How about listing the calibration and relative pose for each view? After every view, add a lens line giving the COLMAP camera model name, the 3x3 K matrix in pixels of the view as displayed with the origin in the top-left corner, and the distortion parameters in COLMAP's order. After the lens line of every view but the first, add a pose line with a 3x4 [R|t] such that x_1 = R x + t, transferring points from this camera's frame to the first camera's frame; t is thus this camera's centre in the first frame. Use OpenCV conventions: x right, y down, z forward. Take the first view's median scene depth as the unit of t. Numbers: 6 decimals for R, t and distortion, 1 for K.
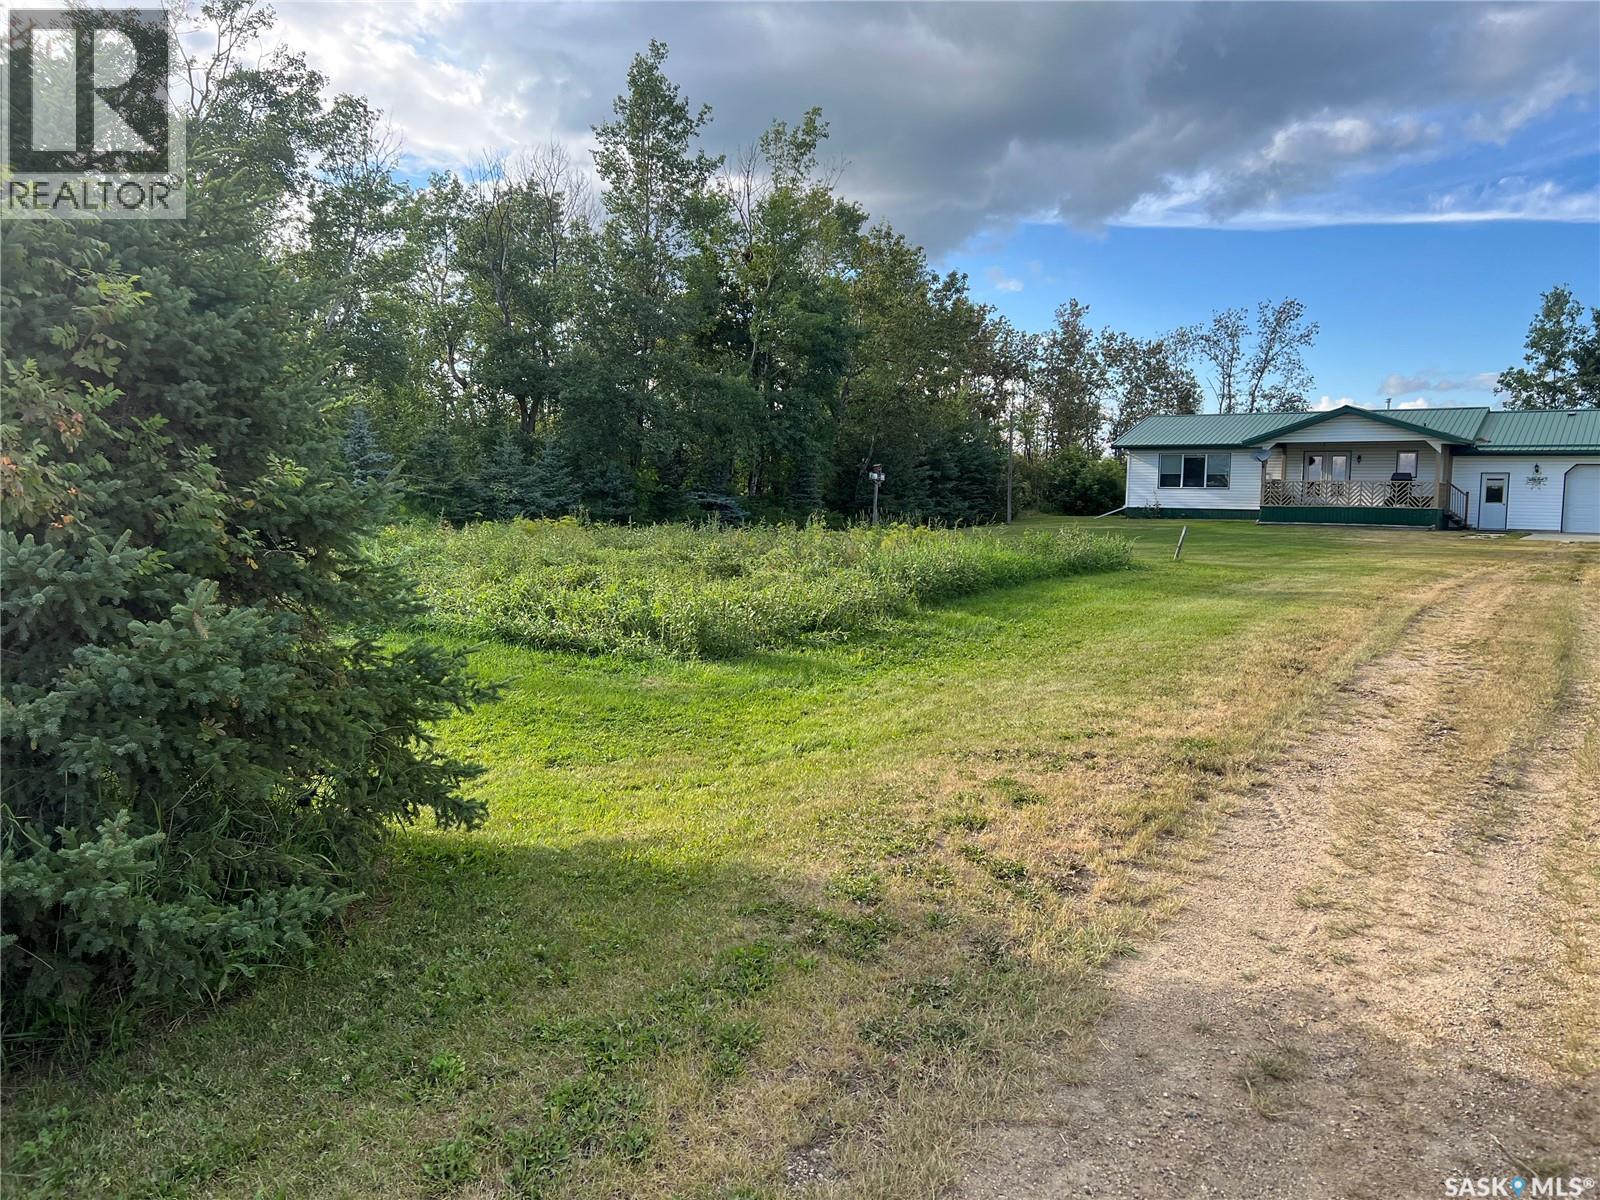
lens RADIAL K [[1241.5, 0, 800.0], [0, 1241.5, 600.0], [0, 0, 1]] dist [0.192360, -0.217884]
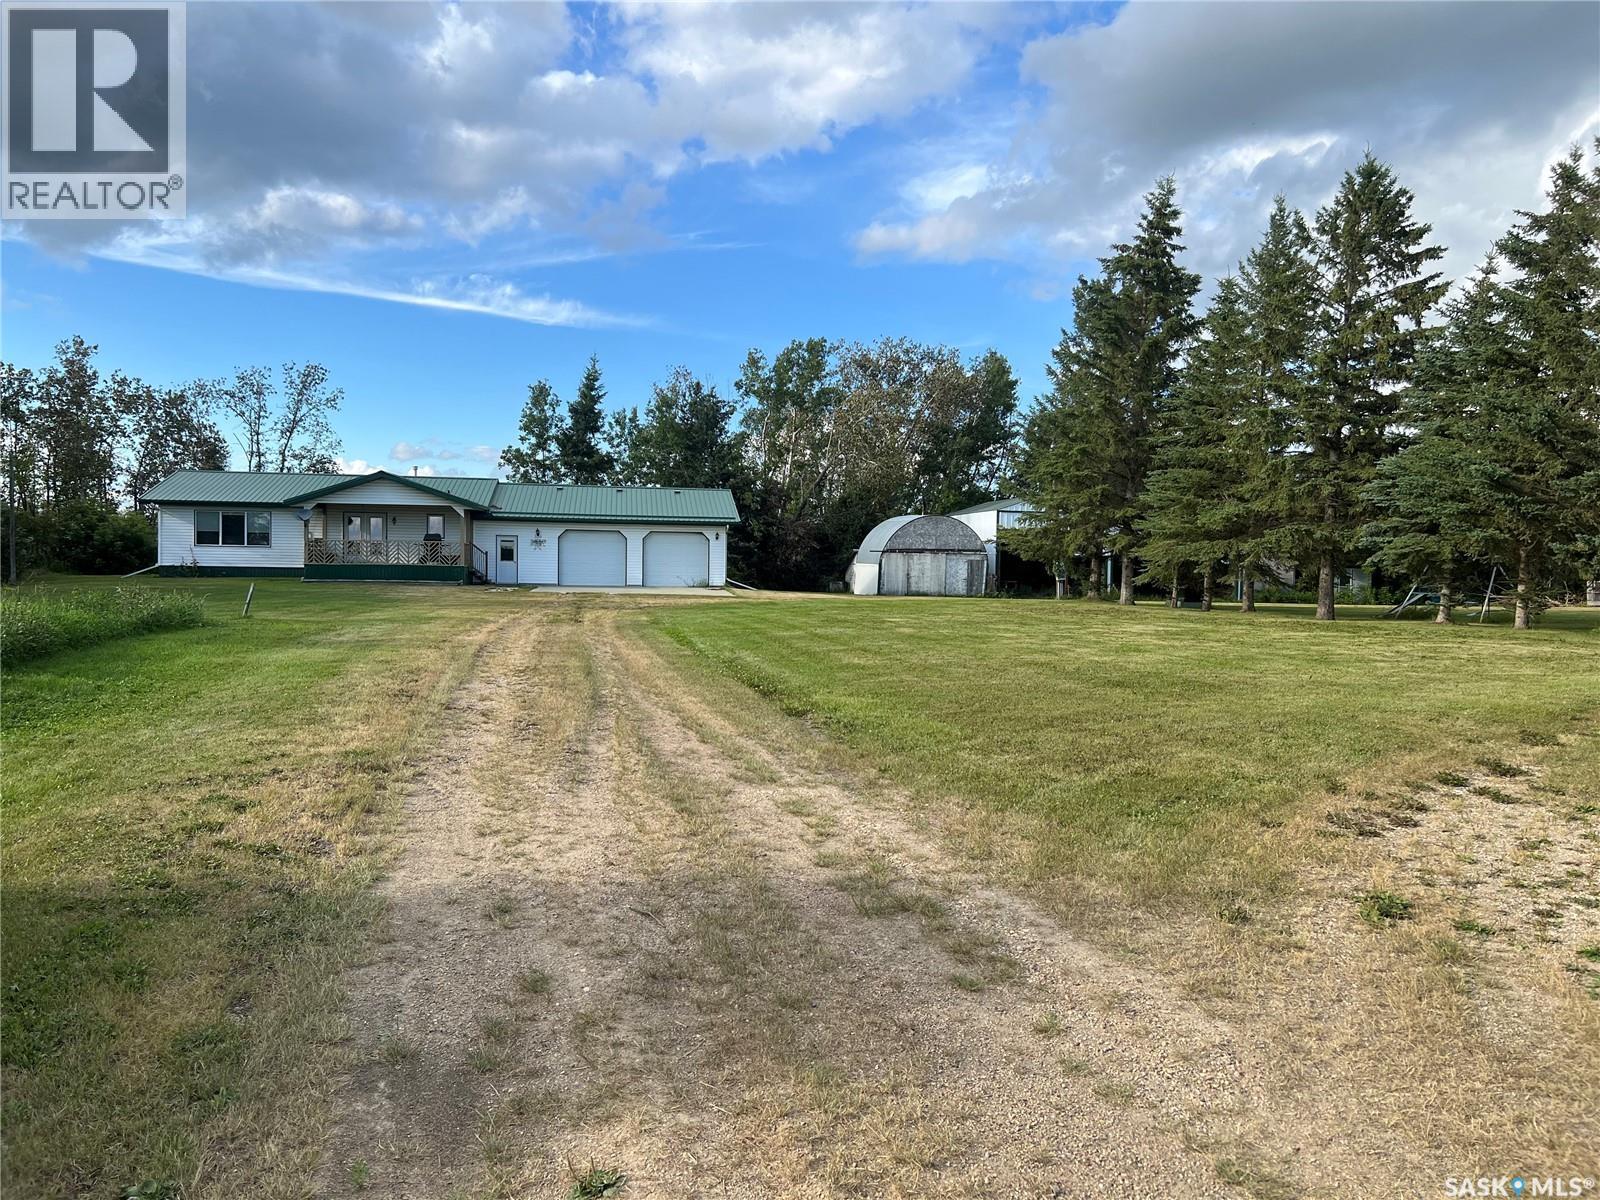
lens RADIAL K [[1277.2, 0, 871.3], [0, 1277.2, 578.1], [0, 0, 1]] dist [0.055586, -0.103085]
pose [[0.708472, -0.014538, 0.705589, -0.039061], [0.059841, 0.997425, -0.039534, 0.004616], [-0.703197, 0.070232, 0.707518, -0.042779]]
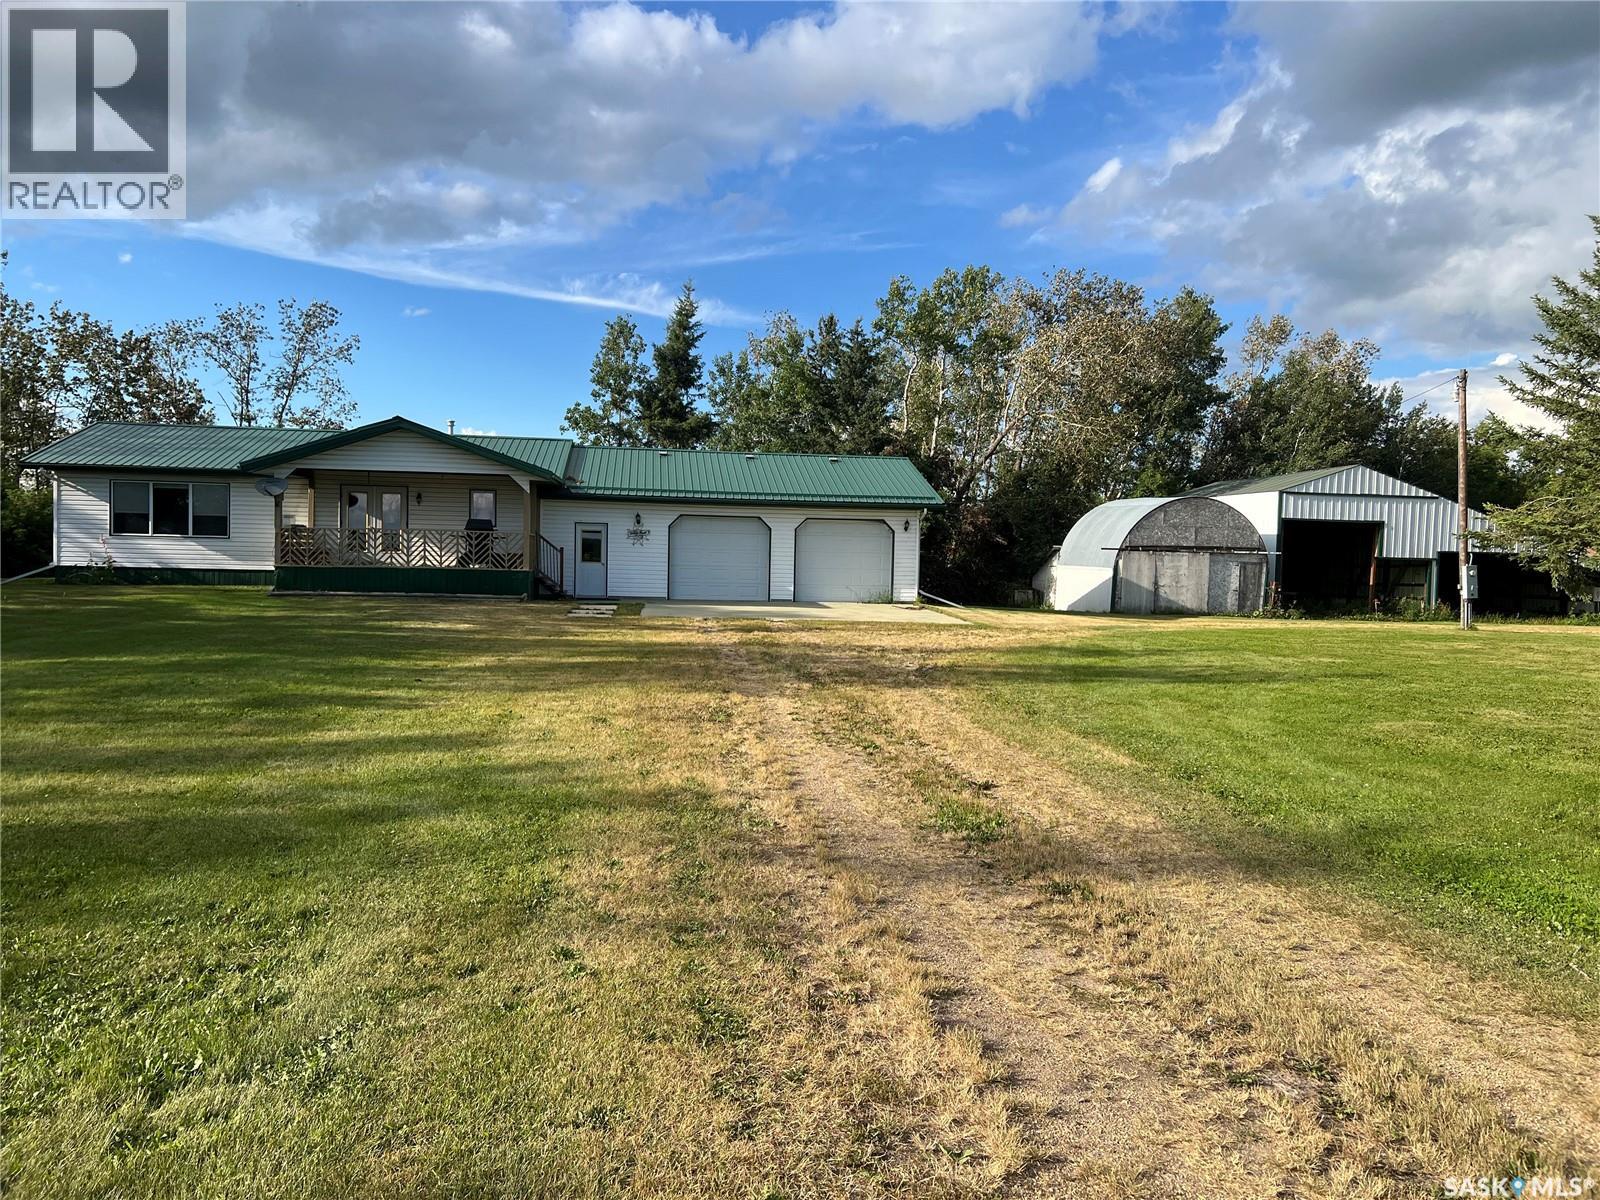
lens RADIAL K [[1073.3, 0, 801.8], [0, 1073.3, 570.9], [0, 0, 1]] dist [0.057703, -0.045898]
pose [[0.724110, -0.013740, 0.689548, 0.160855], [0.052407, 0.998007, -0.035147, -0.034874], [-0.687691, 0.061588, 0.723387, 0.384109]]
